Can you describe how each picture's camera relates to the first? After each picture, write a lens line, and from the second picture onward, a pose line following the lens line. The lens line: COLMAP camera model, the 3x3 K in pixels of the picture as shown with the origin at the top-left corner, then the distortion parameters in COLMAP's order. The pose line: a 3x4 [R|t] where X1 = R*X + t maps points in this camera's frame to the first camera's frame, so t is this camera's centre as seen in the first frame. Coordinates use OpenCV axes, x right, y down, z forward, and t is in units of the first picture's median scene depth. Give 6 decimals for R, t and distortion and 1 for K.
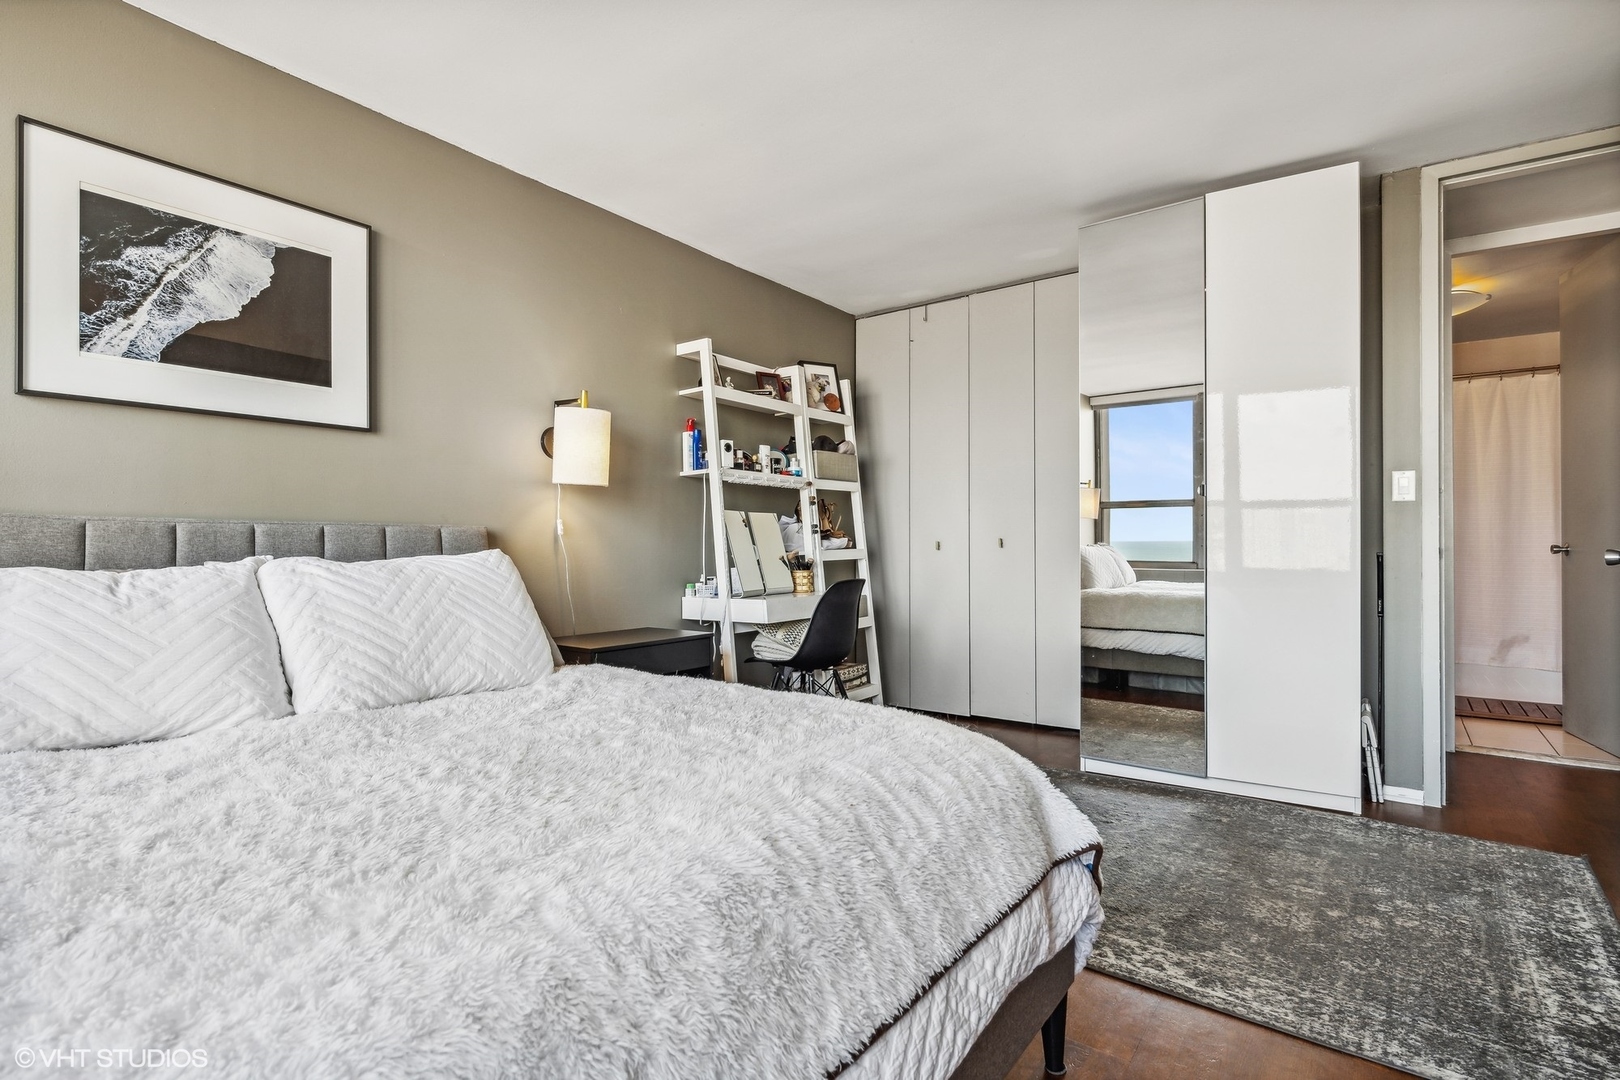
lens RADIAL K [[785.2, 0, 808.7], [0, 785.2, 539.3], [0, 0, 1]] dist [0.002349, 0.000127]
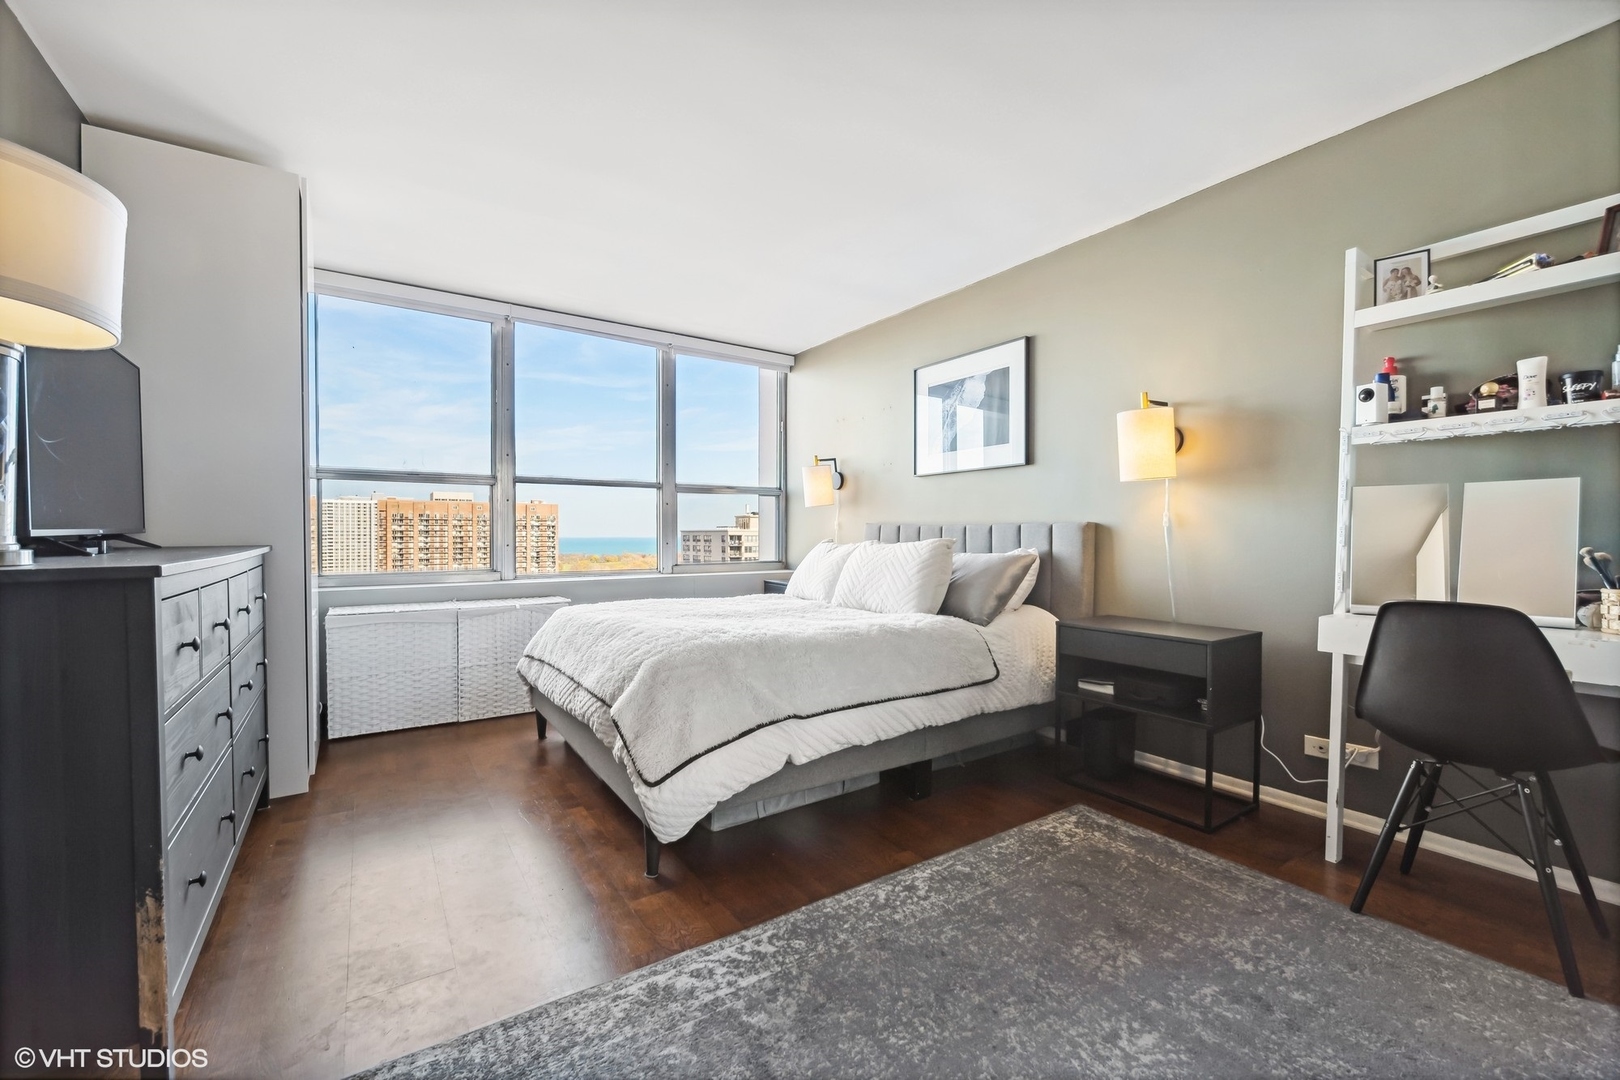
lens RADIAL K [[654.0, 0, 808.1], [0, 654.0, 545.4], [0, 0, 1]] dist [-0.005531, -0.000677]
pose [[-0.339990, 0.014085, -0.940324, 1.051903], [0.003179, 0.999899, 0.013828, 0.010162], [0.940424, 0.001712, -0.340000, 1.289313]]
